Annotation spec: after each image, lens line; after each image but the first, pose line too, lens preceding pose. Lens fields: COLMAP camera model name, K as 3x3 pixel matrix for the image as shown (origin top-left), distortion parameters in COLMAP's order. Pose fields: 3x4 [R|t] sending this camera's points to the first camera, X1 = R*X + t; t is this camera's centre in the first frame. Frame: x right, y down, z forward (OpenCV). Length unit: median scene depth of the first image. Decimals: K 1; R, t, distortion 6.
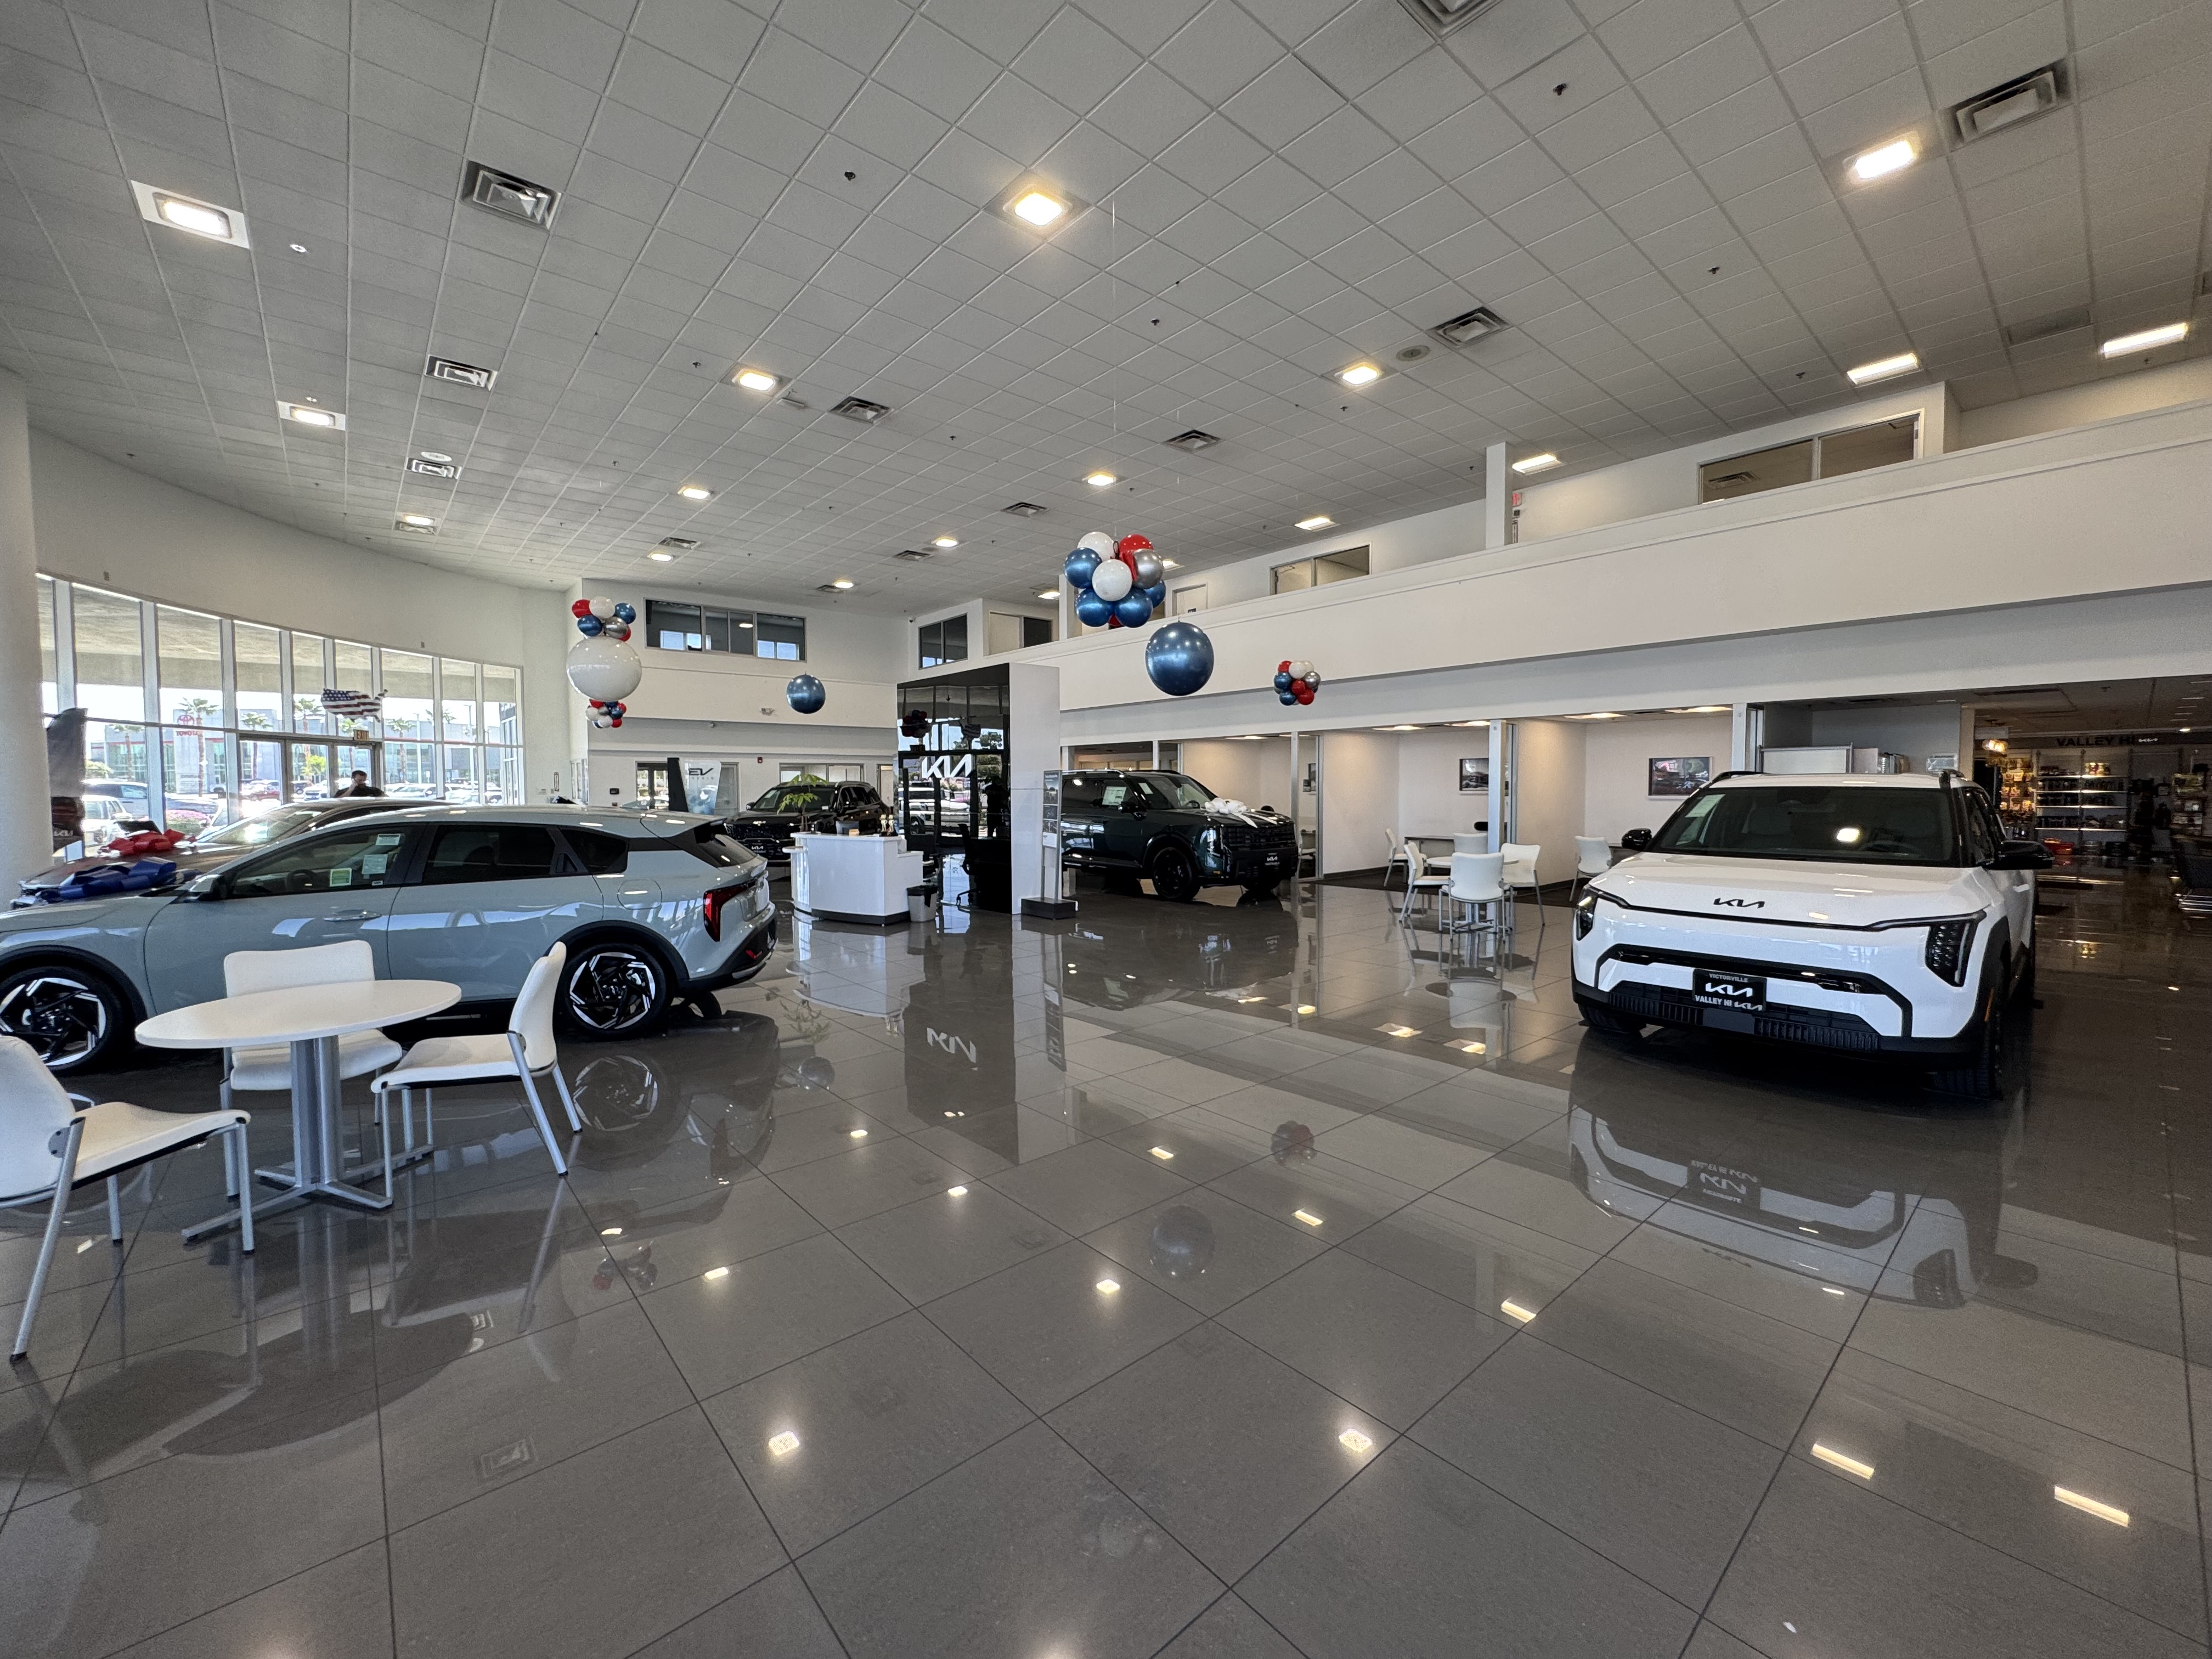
lens RADIAL K [[889.0, 0, 1102.9], [0, 889.0, 827.0], [0, 0, 1]] dist [0.000410, 0.000037]
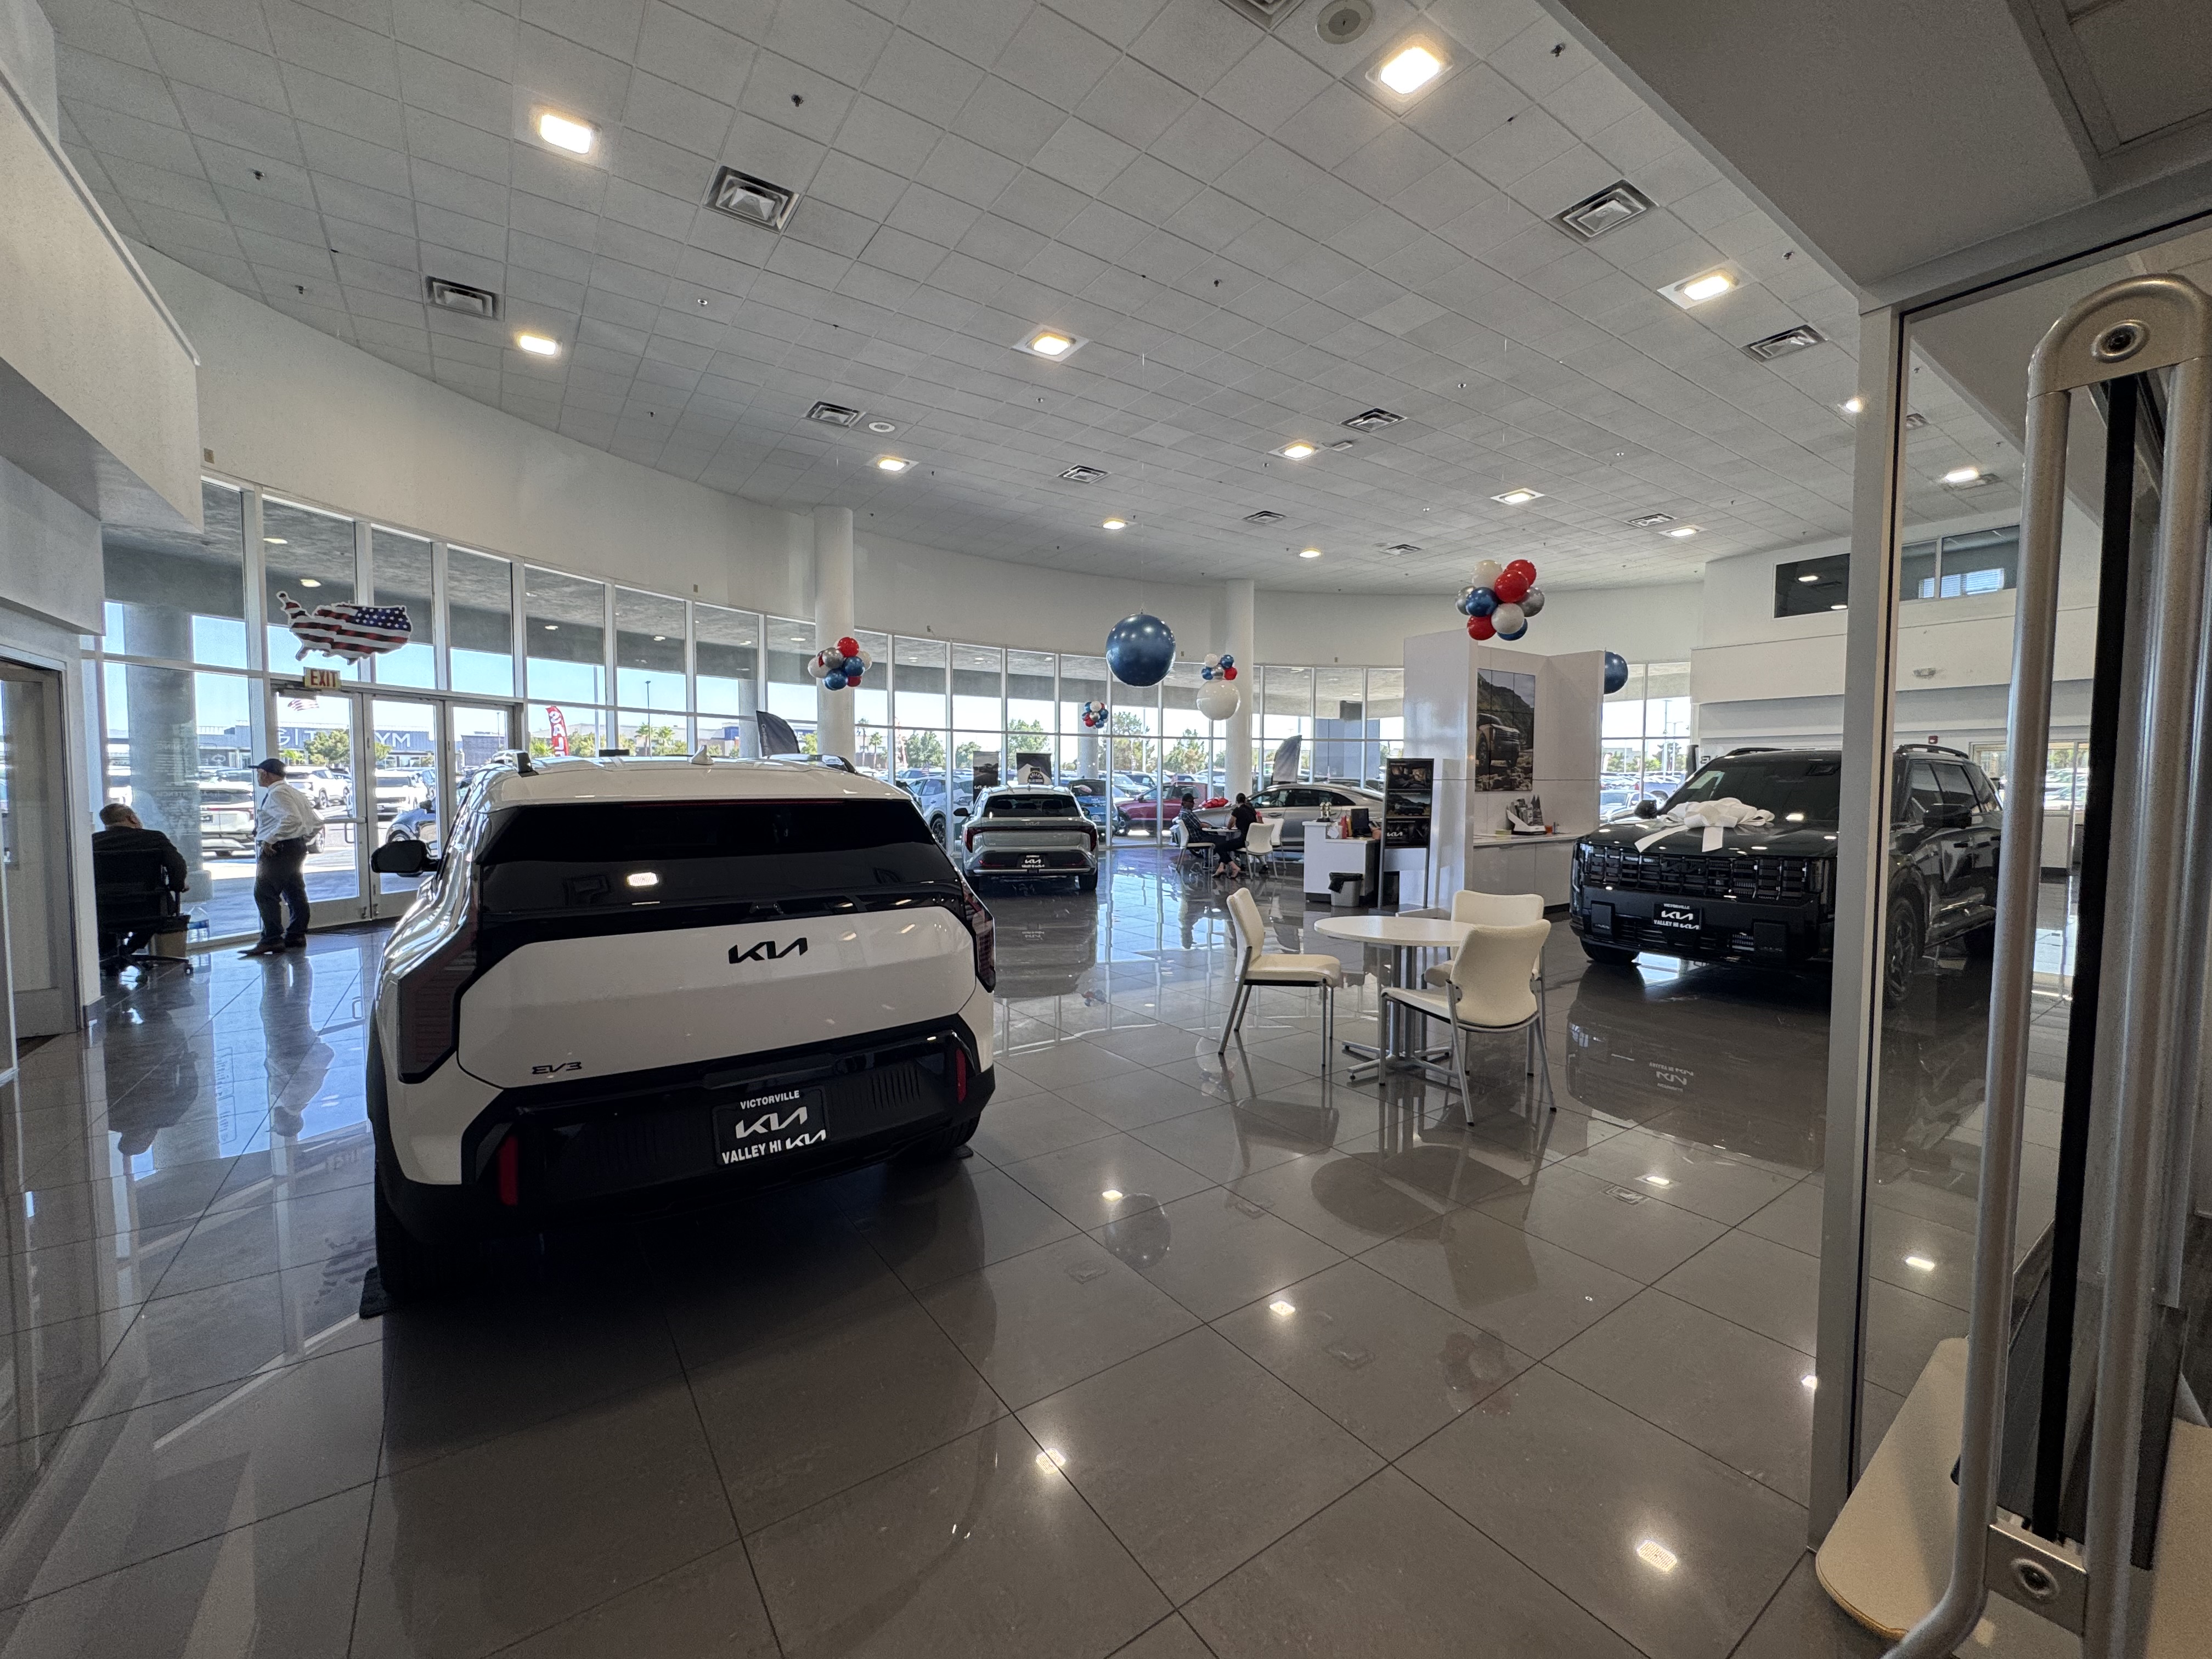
lens RADIAL K [[889.0, 0, 1102.7], [0, 889.0, 831.2], [0, 0, 1]] dist [0.000410, 0.000037]
pose [[-0.101694, 0.059209, -0.993052, 0.716505], [-0.045531, 0.996904, 0.064101, -0.024035], [0.993773, 0.051734, -0.098684, 0.675926]]
